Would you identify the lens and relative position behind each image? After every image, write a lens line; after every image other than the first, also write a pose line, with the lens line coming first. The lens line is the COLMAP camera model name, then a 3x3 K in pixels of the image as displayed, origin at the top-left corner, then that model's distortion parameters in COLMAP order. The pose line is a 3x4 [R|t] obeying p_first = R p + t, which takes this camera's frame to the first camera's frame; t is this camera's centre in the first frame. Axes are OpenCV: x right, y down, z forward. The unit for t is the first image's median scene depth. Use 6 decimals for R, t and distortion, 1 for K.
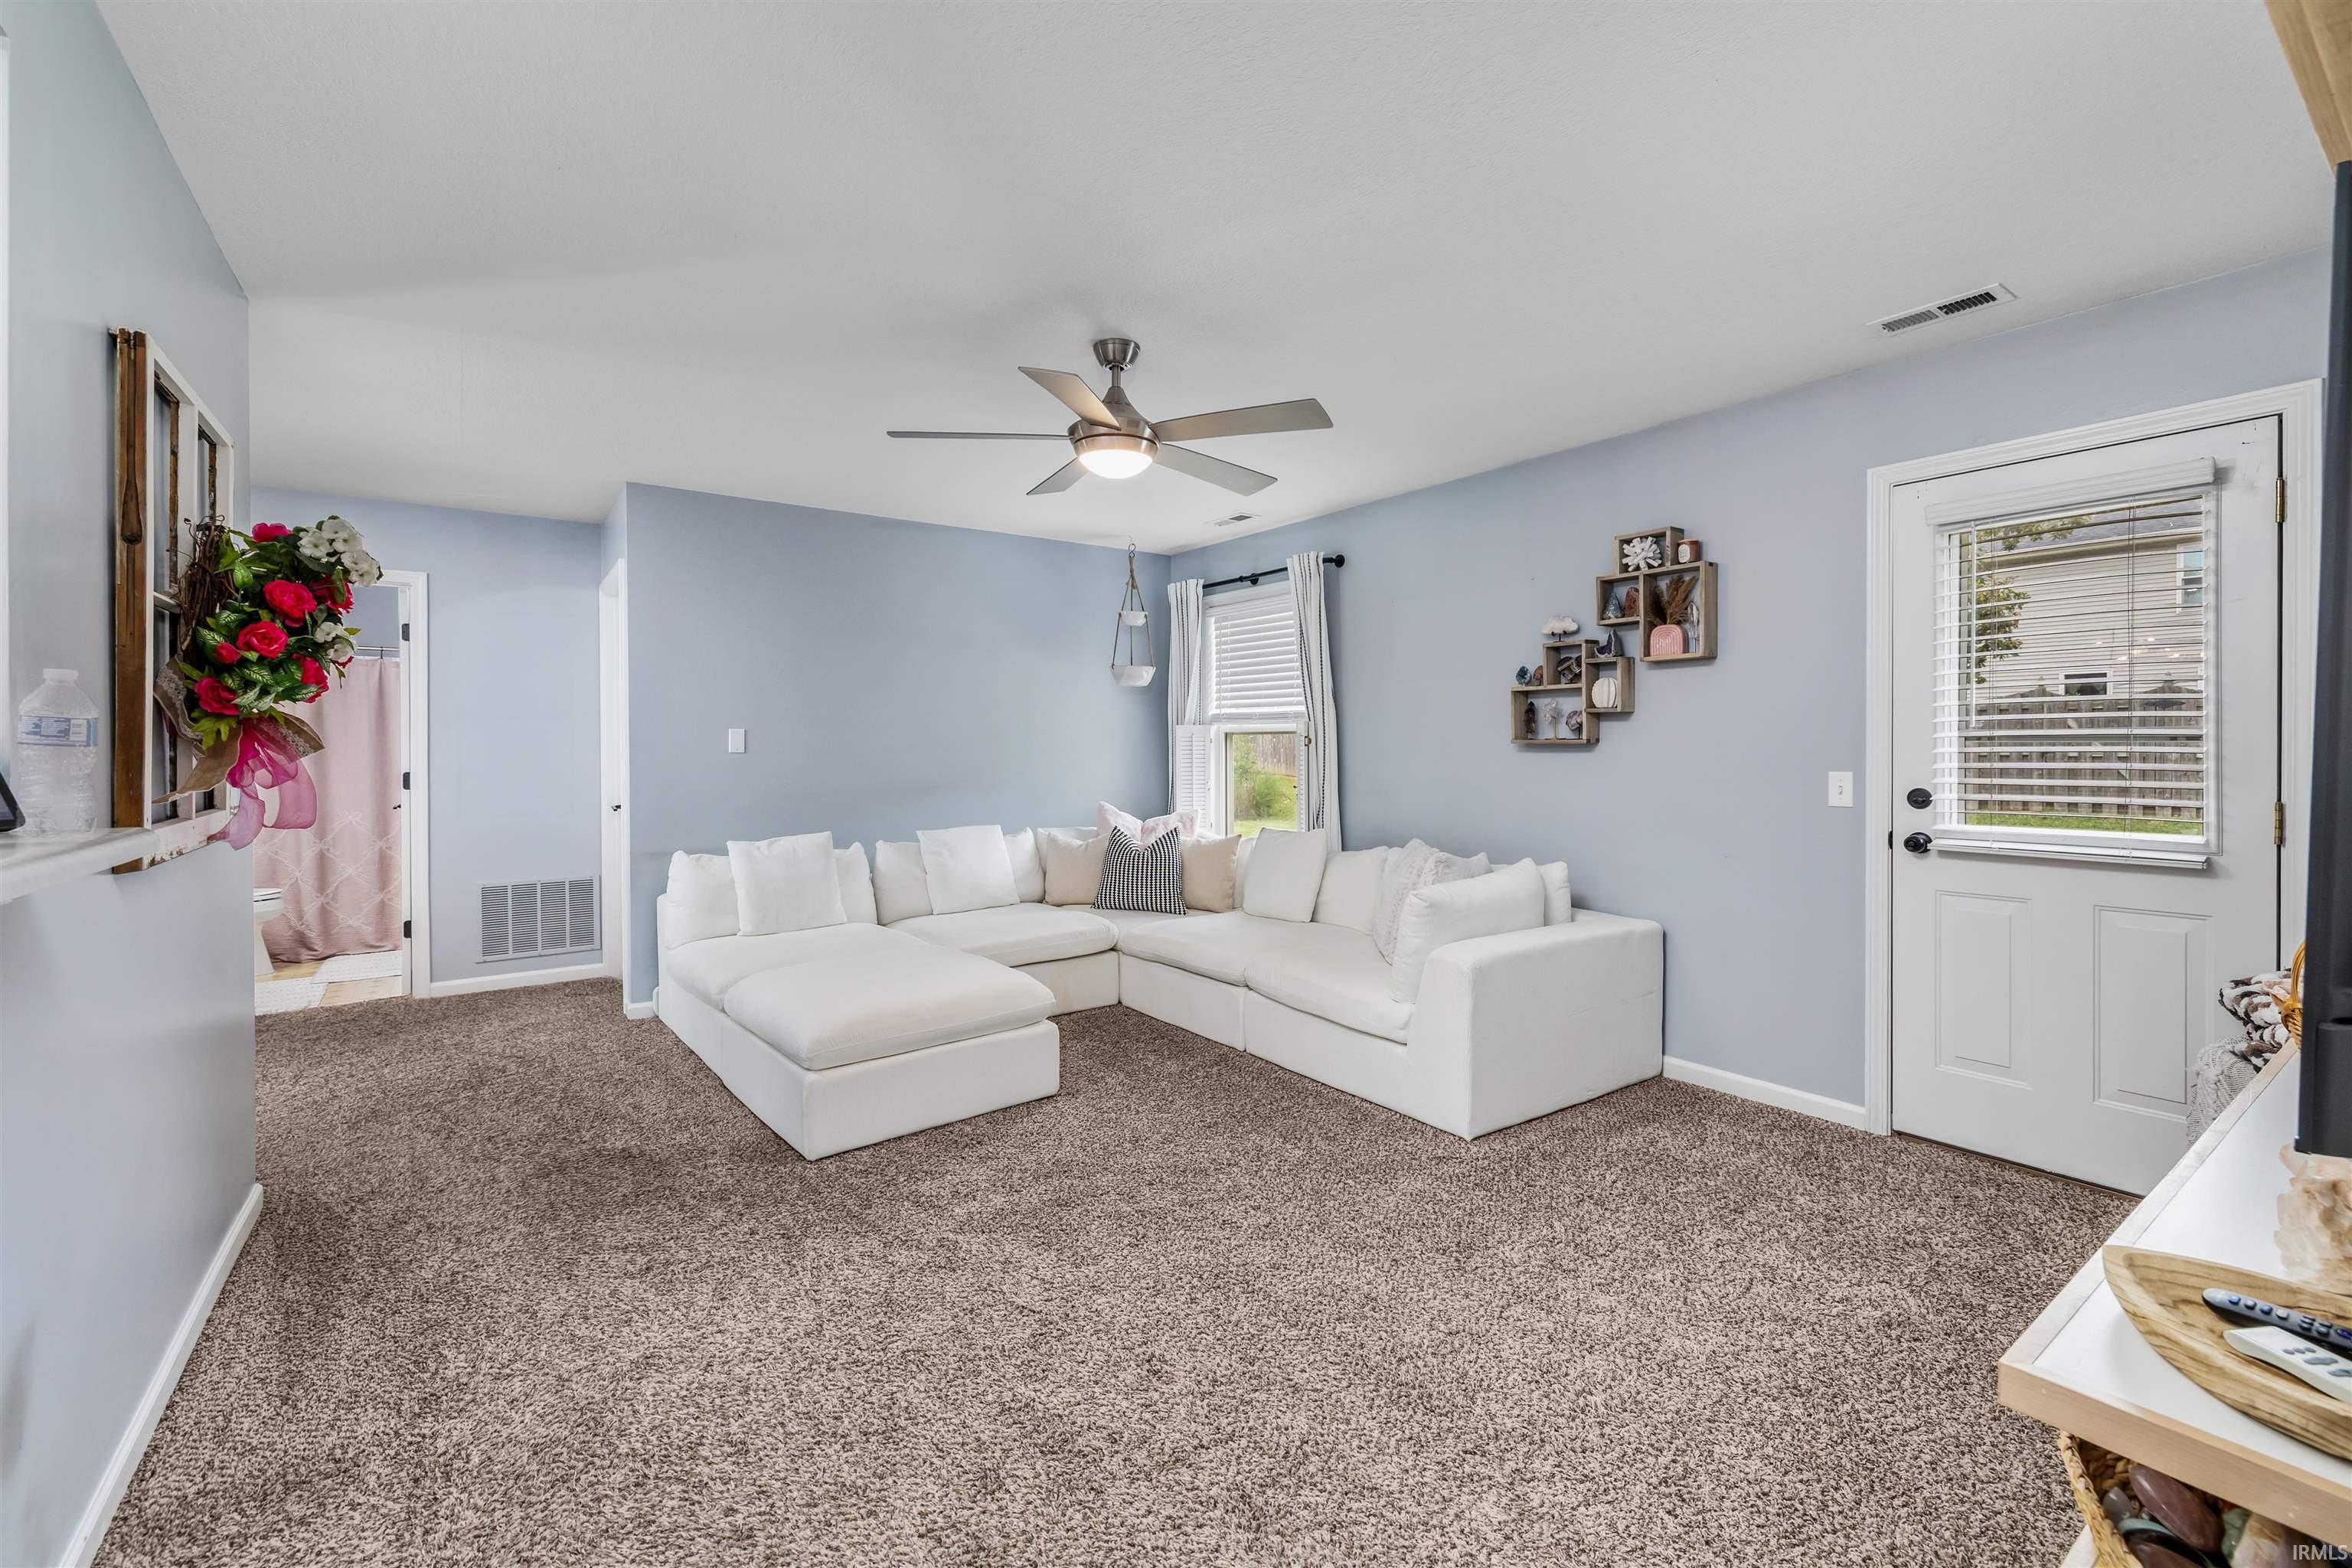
lens RADIAL K [[991.8, 0, 1185.6], [0, 991.8, 773.5], [0, 0, 1]] dist [-0.006357, 0.000782]
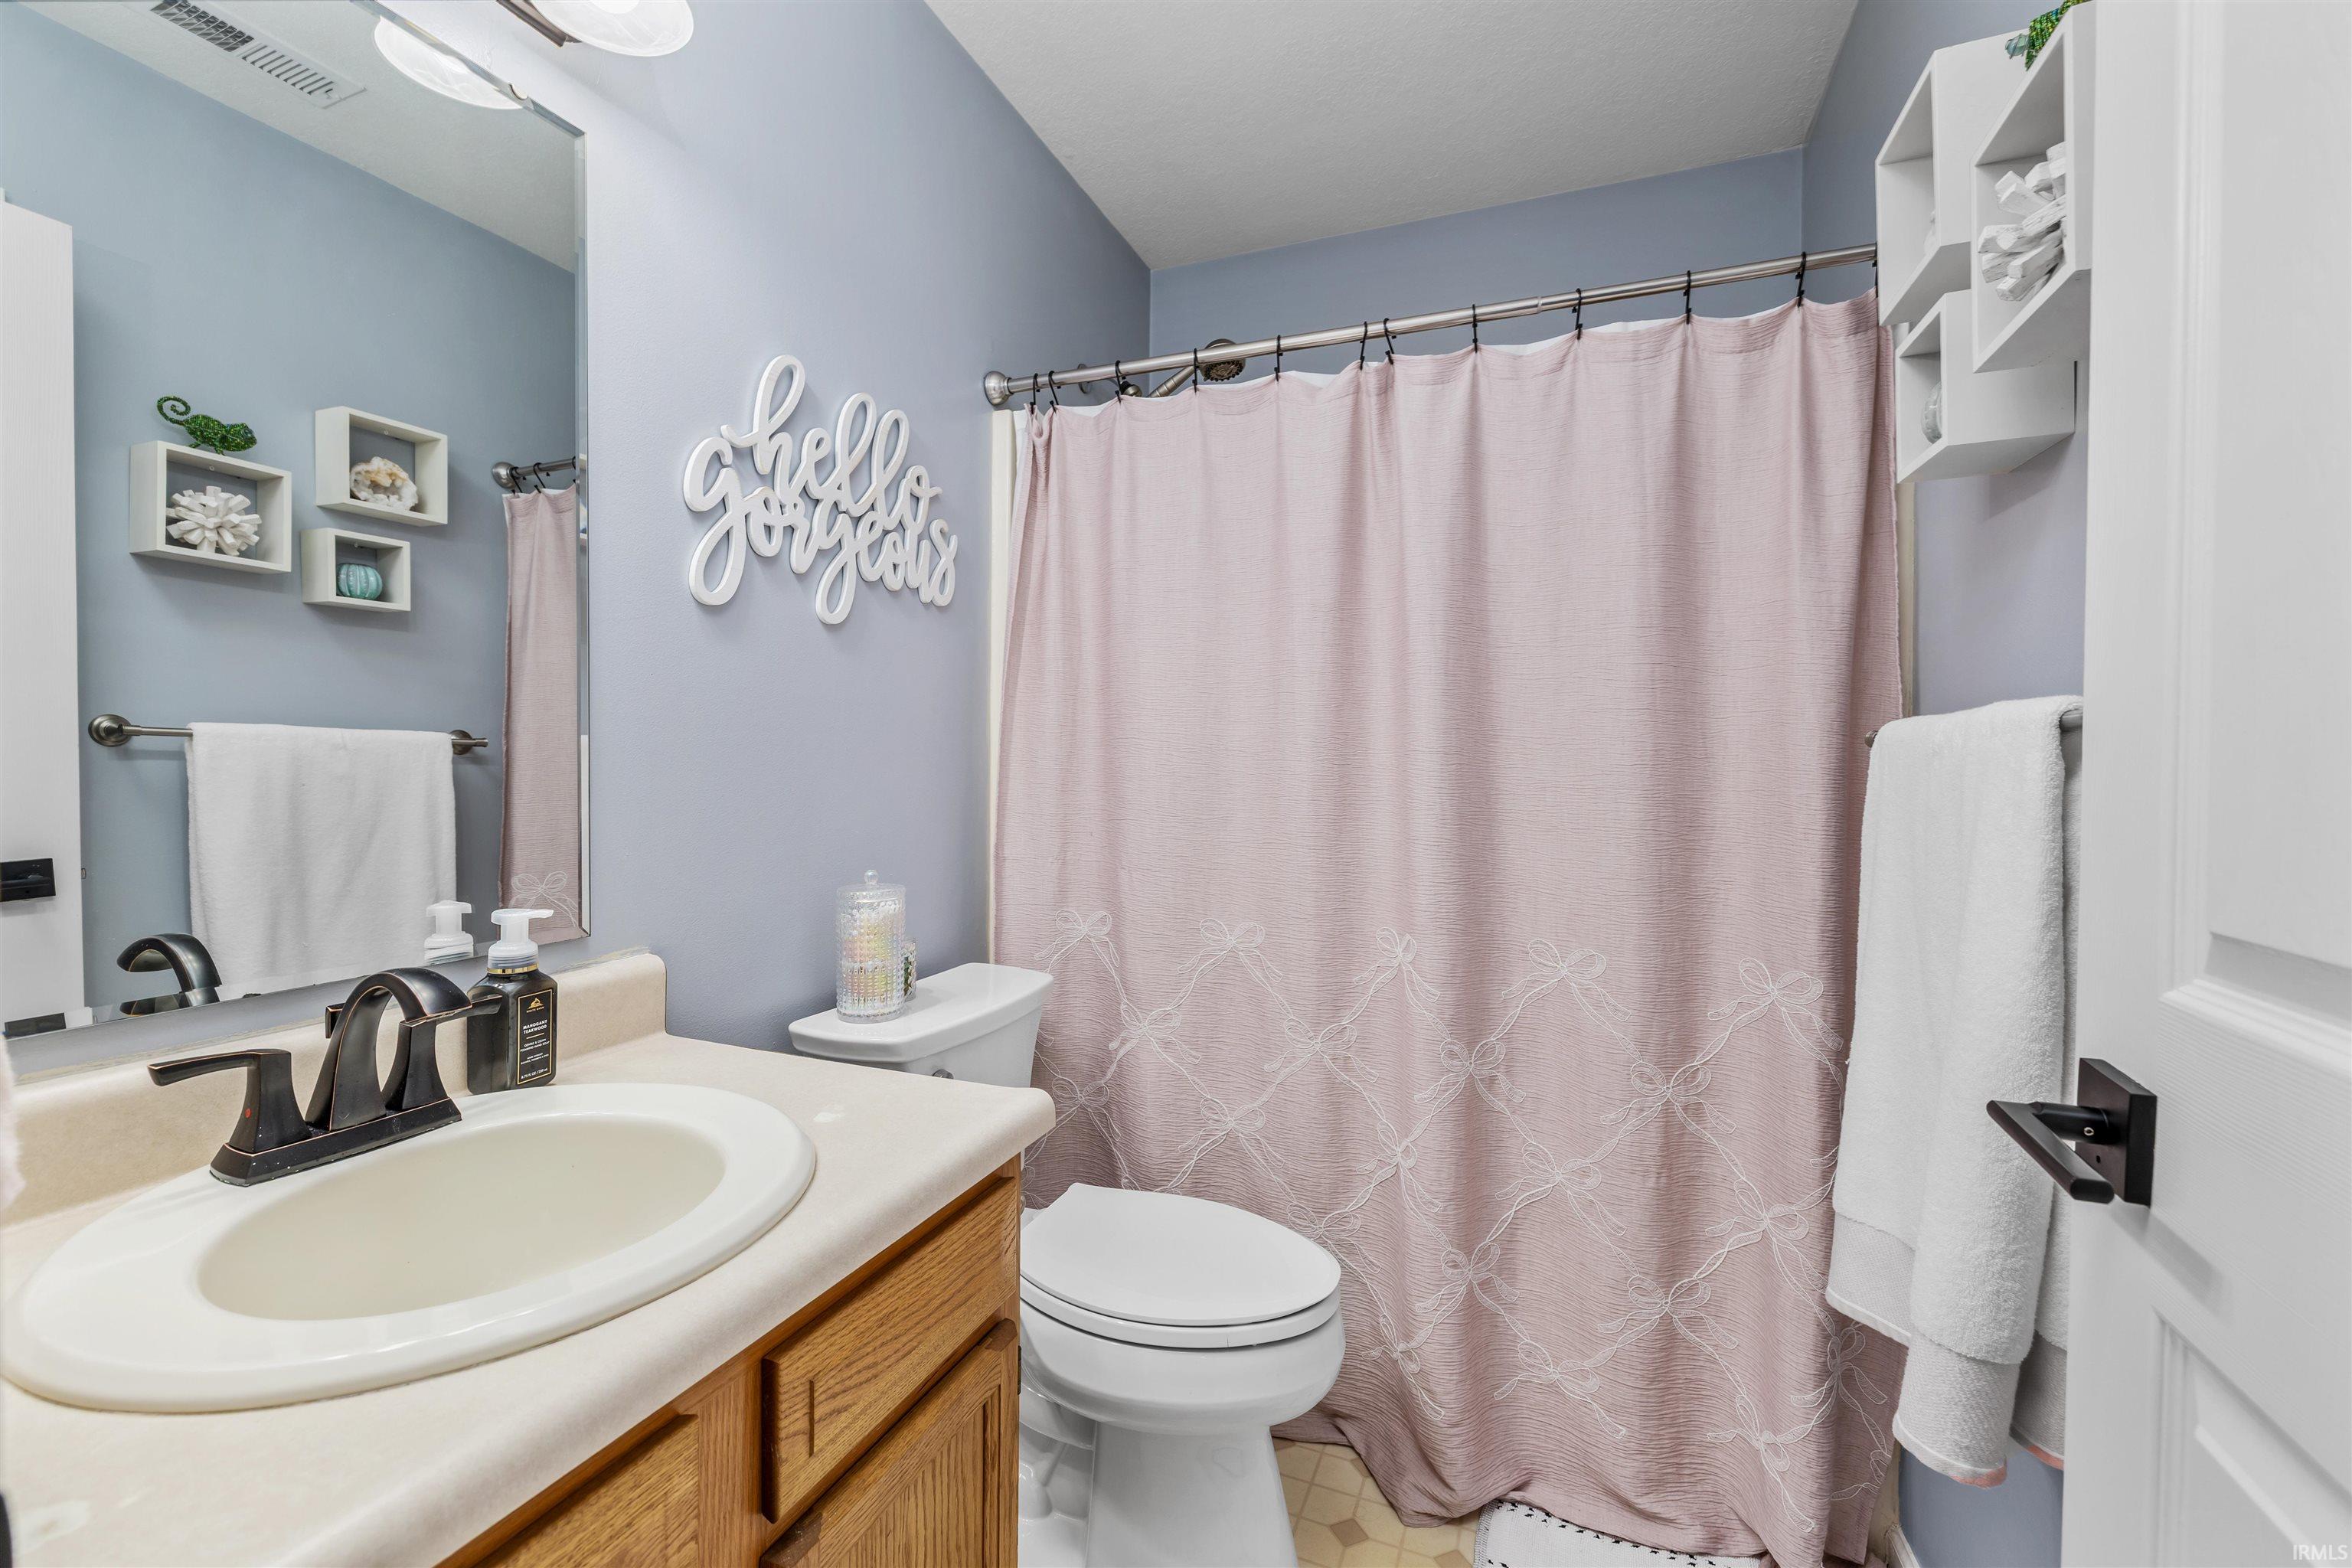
lens RADIAL K [[991.8, 0, 1176.5], [0, 991.8, 777.6], [0, 0, 1]] dist [-0.006357, 0.000782]
pose [[0.522761, -0.001315, -0.852478, -0.674363], [-0.013893, 0.999853, -0.010061, -0.000252], [0.852366, 0.017103, 0.522666, 0.774911]]
